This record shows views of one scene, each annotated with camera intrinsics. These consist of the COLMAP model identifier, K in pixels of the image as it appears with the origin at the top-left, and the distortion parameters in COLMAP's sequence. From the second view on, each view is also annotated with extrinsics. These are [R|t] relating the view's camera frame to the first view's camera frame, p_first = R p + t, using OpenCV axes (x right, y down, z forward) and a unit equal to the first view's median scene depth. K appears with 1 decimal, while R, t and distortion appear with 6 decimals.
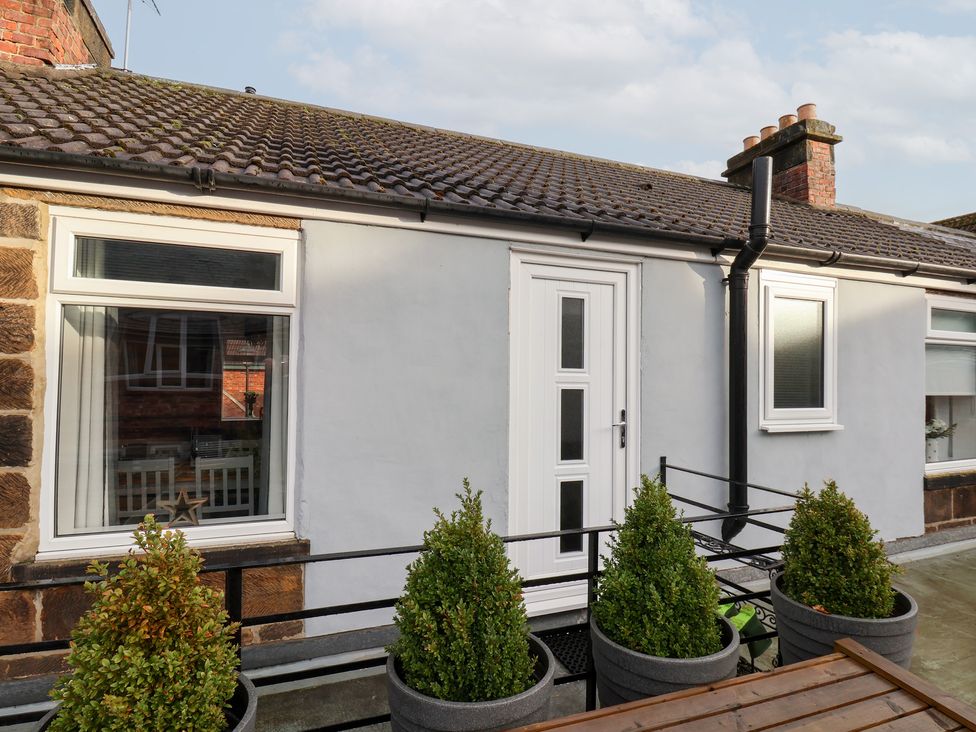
lens RADIAL K [[517.0, 0, 491.5], [0, 517.0, 367.2], [0, 0, 1]] dist [0.007744, -0.016405]
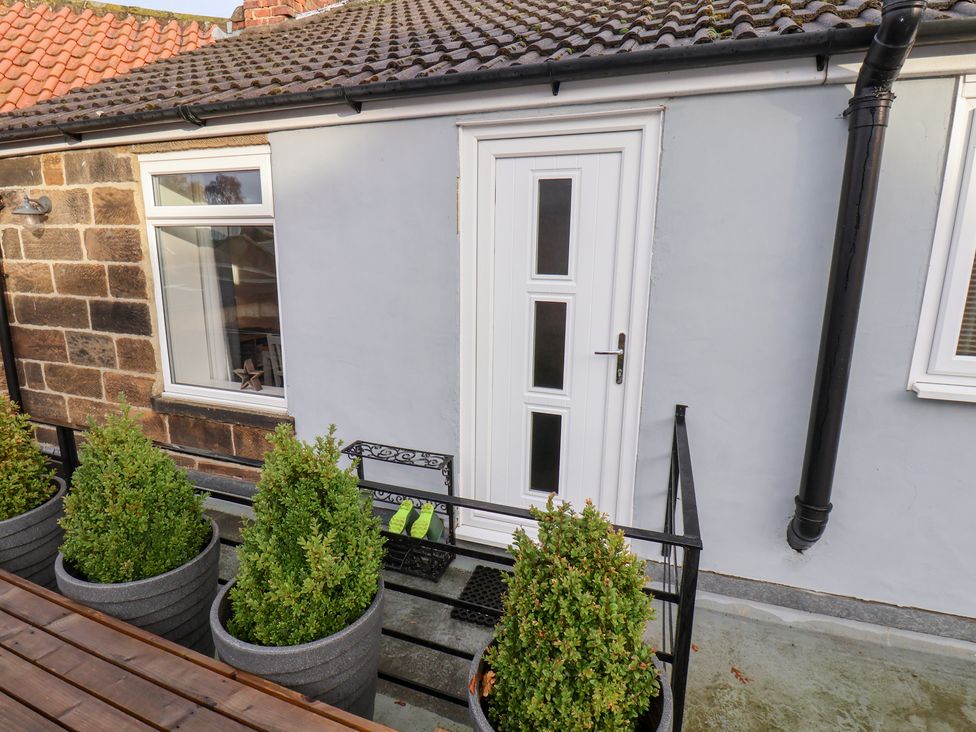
lens RADIAL K [[517.0, 0, 491.5], [0, 517.0, 367.2], [0, 0, 1]] dist [0.007744, -0.016405]
pose [[0.757603, 0.133385, -0.638941, 0.608980], [0.006544, 0.977295, 0.211780, -0.027204], [0.652682, -0.164627, 0.739530, 0.346501]]
